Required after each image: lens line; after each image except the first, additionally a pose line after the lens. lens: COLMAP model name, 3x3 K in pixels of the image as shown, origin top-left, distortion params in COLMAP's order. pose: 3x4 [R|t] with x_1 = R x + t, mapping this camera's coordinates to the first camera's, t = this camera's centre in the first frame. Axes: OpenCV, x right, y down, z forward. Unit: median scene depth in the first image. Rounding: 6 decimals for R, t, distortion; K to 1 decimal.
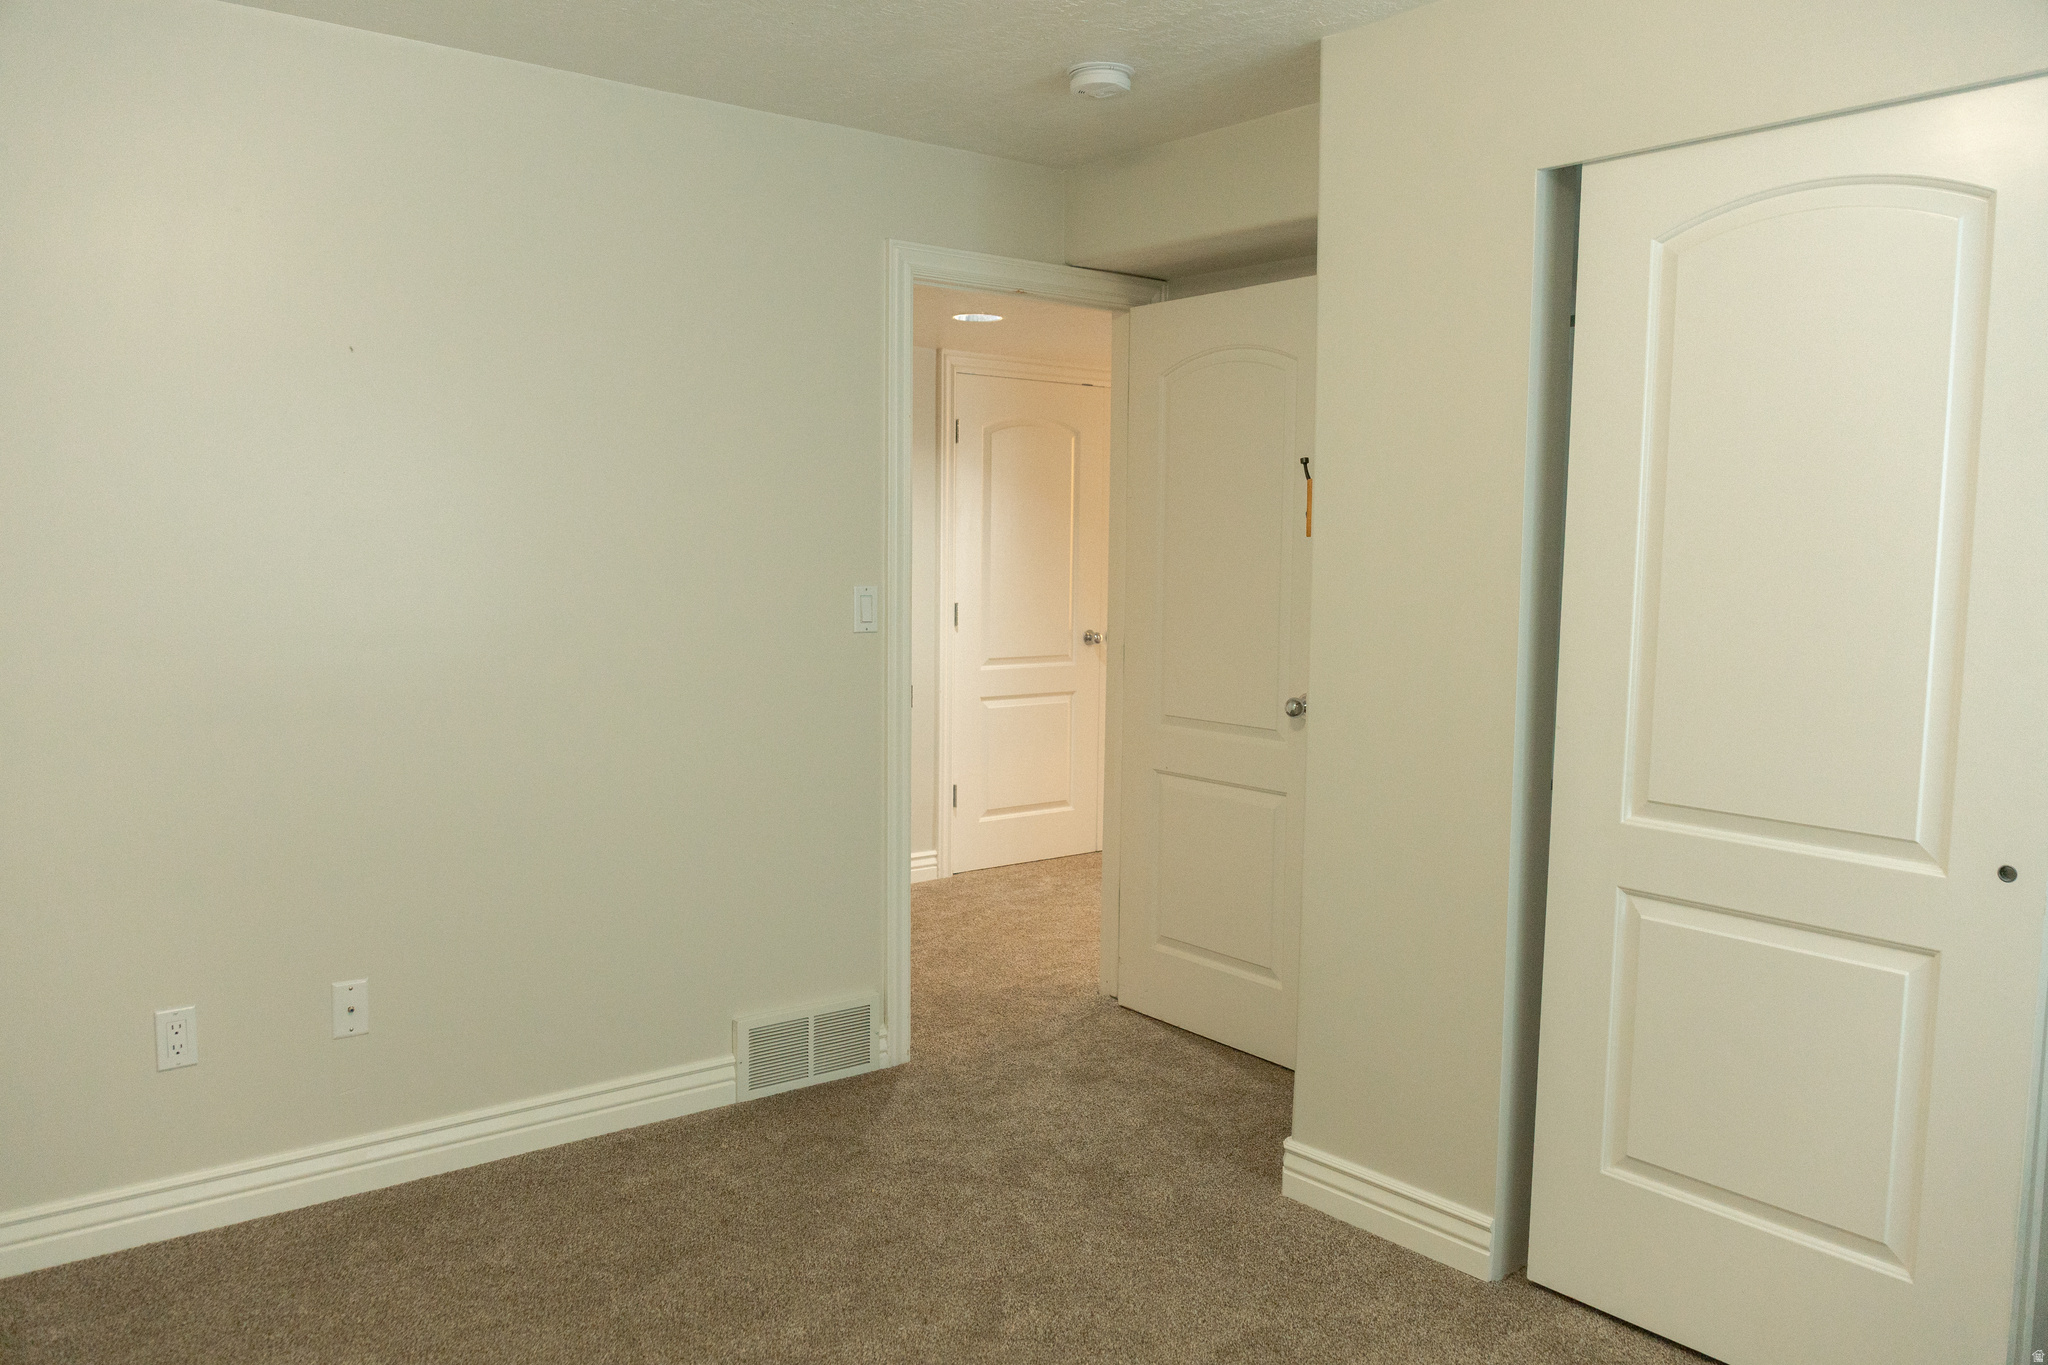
lens RADIAL K [[1587.7, 0, 1024.0], [0, 1587.7, 682.5], [0, 0, 1]] dist [0.002680, -0.004432]
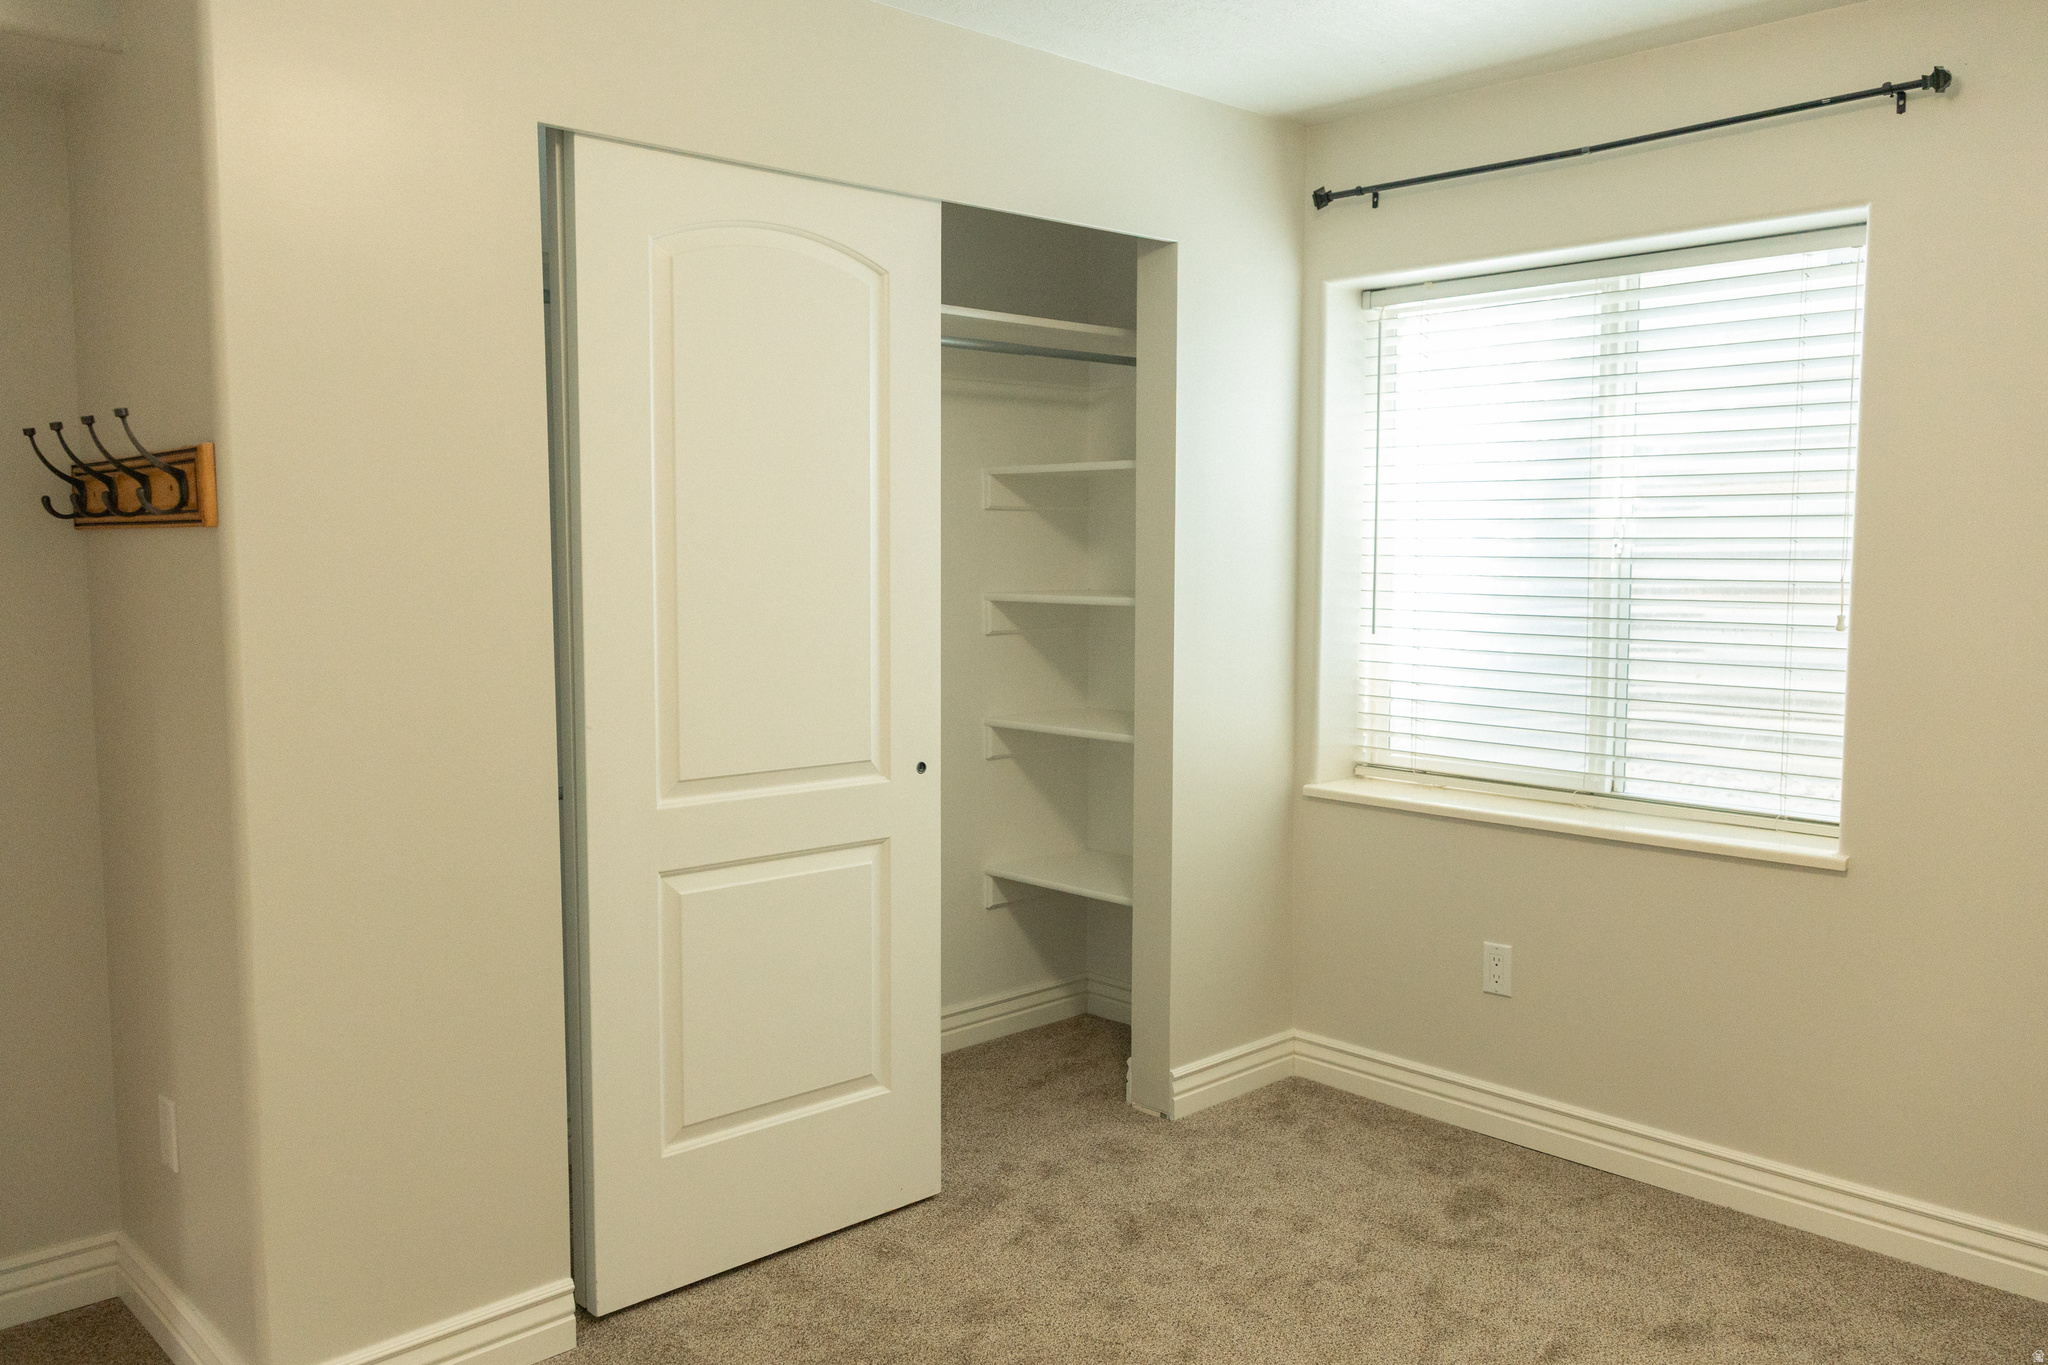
lens RADIAL K [[1587.7, 0, 1024.0], [0, 1587.7, 682.5], [0, 0, 1]] dist [0.002680, -0.004432]
pose [[-0.082013, -0.099879, 0.991614, -0.644702], [0.087474, 0.990404, 0.106992, -0.080273], [-0.992785, 0.095515, -0.072489, 0.843394]]
